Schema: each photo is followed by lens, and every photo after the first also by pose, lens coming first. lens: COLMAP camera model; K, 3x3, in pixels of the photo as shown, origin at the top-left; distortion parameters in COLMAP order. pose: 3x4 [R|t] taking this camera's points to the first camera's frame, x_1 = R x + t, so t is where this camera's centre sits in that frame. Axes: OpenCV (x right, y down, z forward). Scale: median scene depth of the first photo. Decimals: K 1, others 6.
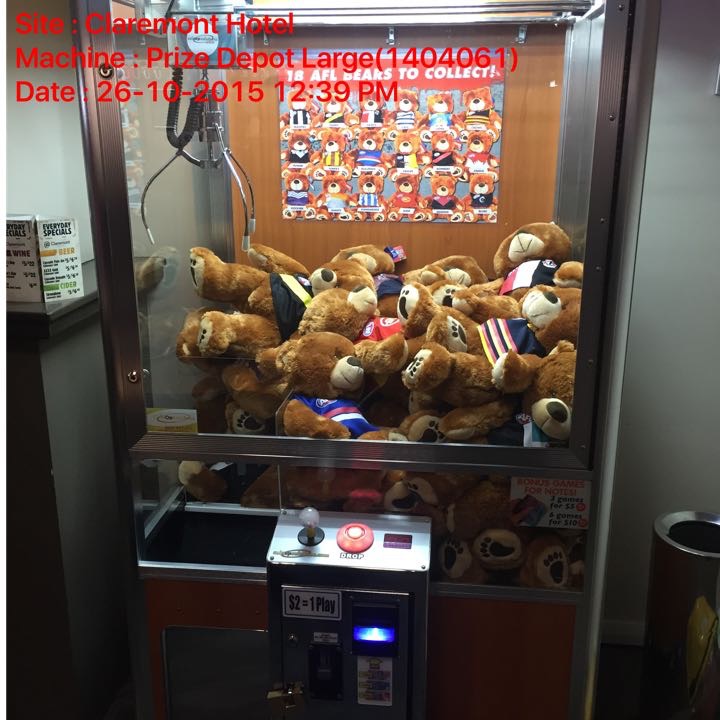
lens RADIAL K [[829.2, 0, 368.5], [0, 829.2, 359.3], [0, 0, 1]] dist [0.059094, 0.007177]
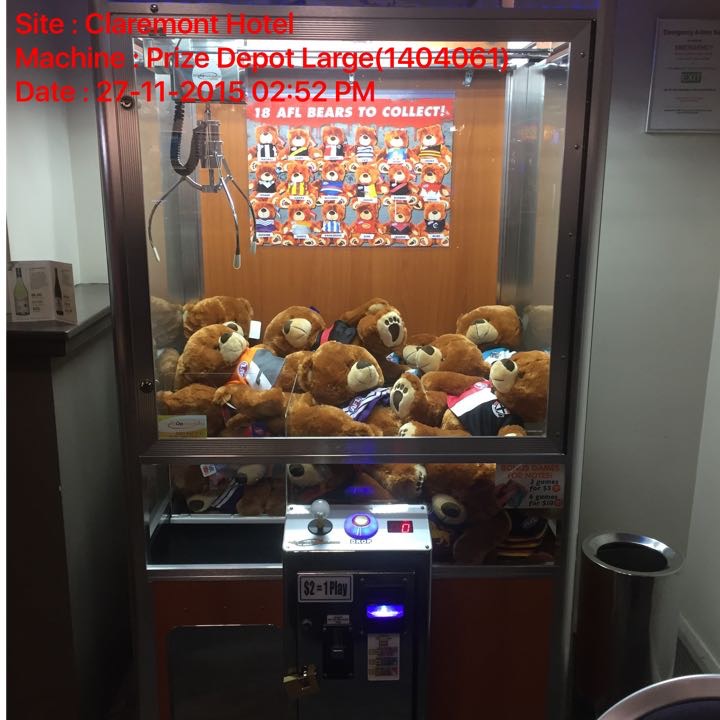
lens RADIAL K [[821.8, 0, 371.6], [0, 821.8, 358.6], [0, 0, 1]] dist [0.076932, -0.018743]
pose [[0.990700, -0.028234, 0.133099, -0.137228], [0.034683, 0.998321, -0.046390, 0.044705], [-0.131566, 0.050575, 0.990016, -0.085097]]
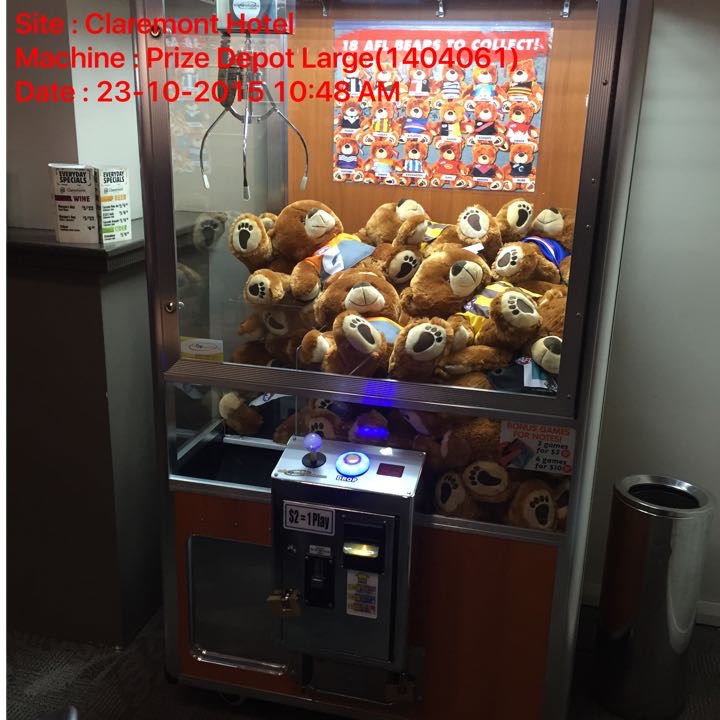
lens RADIAL K [[829.2, 0, 368.5], [0, 829.2, 359.3], [0, 0, 1]] dist [0.059094, 0.007177]
pose [[0.990470, 0.065347, -0.121243, 0.125756], [-0.063392, 0.997790, 0.019912, 0.051655], [0.122276, -0.012037, 0.992423, -0.084005]]
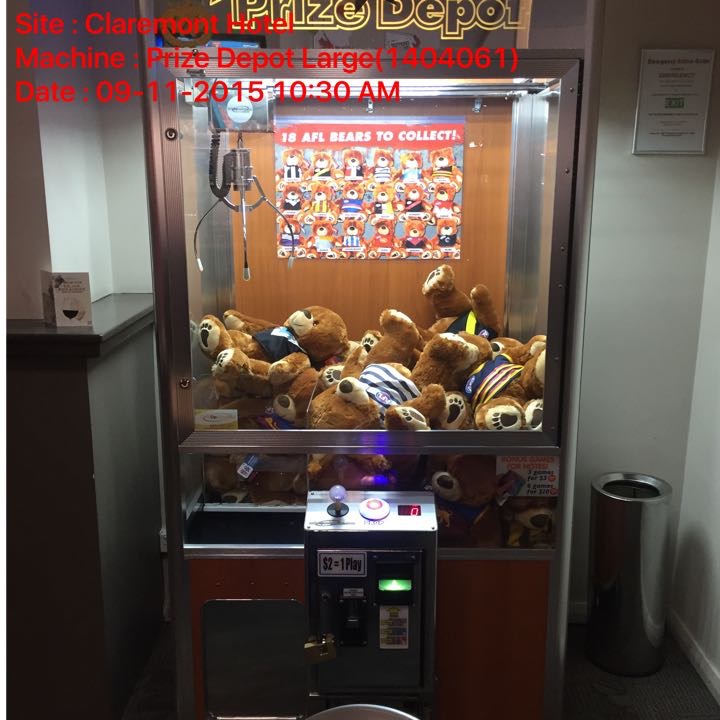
lens RADIAL K [[821.8, 0, 371.6], [0, 821.8, 358.6], [0, 0, 1]] dist [0.076932, -0.018743]
pose [[0.994493, -0.022705, 0.102311, -0.135630], [0.029142, 0.997659, -0.061866, 0.066912], [-0.100667, 0.064507, 0.992827, -0.210824]]
